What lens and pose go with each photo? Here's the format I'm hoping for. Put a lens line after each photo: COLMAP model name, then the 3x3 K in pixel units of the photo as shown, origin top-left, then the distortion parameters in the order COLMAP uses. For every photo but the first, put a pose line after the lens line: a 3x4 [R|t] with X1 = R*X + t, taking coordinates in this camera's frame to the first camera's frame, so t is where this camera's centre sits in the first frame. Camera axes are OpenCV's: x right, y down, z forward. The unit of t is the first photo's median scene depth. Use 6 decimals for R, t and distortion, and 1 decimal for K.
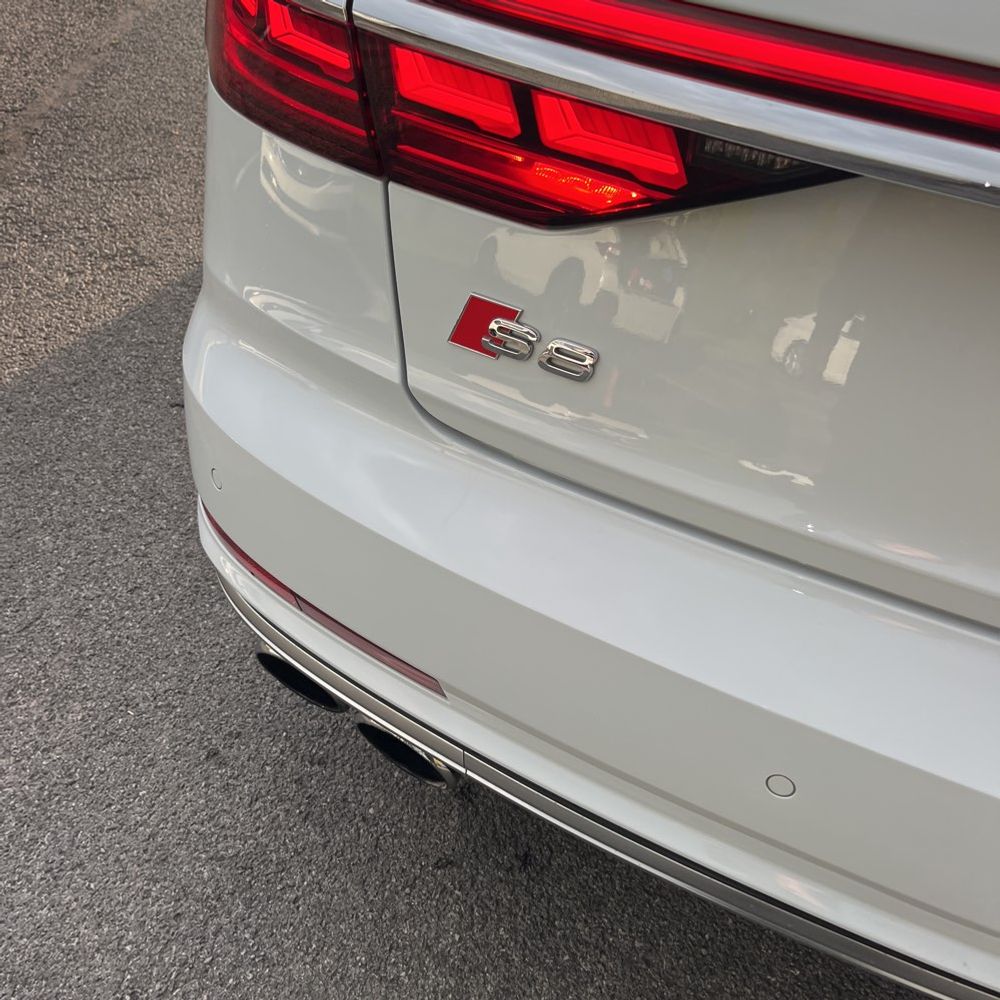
lens RADIAL K [[1010.8, 0, 518.6], [0, 1010.8, 516.9], [0, 0, 1]] dist [0.029180, 0.000000]
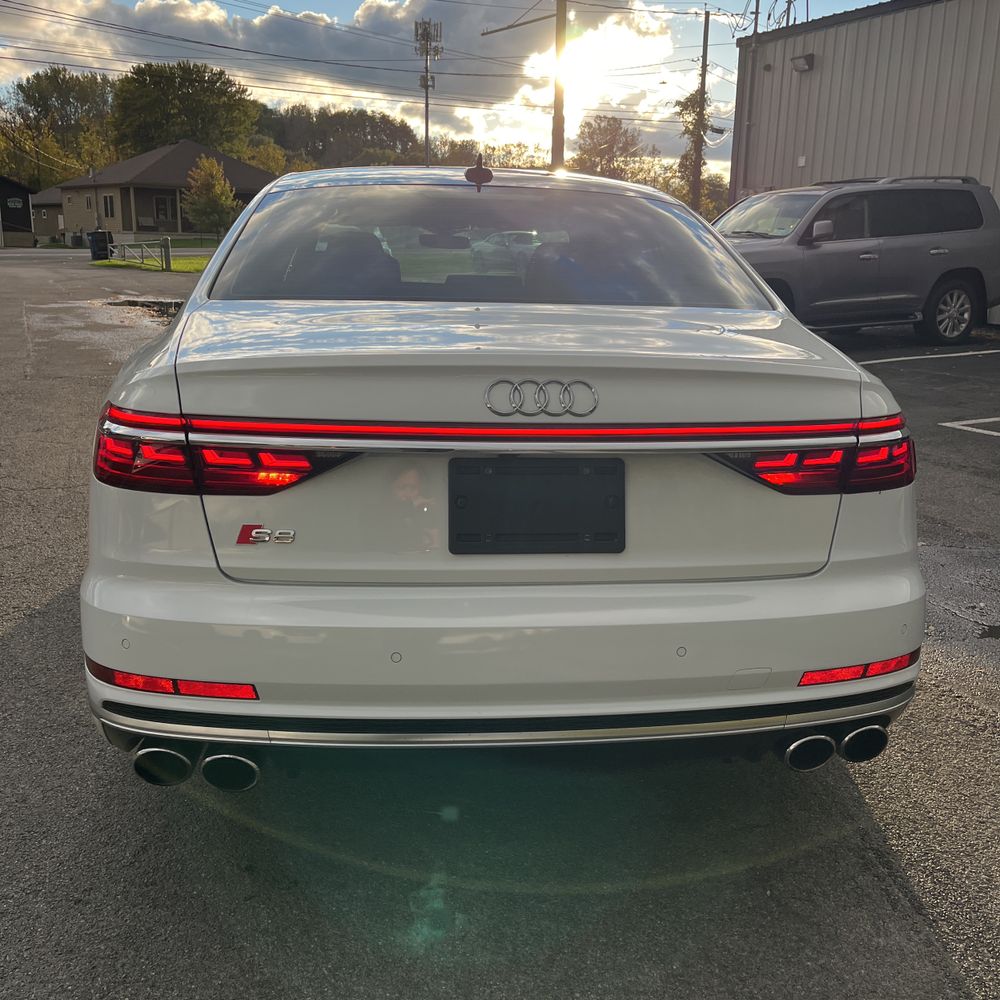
lens RADIAL K [[1010.8, 0, 503.6], [0, 1010.8, 502.3], [0, 0, 1]] dist [0.029180, 0.000000]
pose [[0.889710, -0.150646, 0.430954, -0.554113], [0.332929, 0.860009, -0.386708, 0.966796], [-0.312369, 0.487536, 0.815313, -1.414480]]
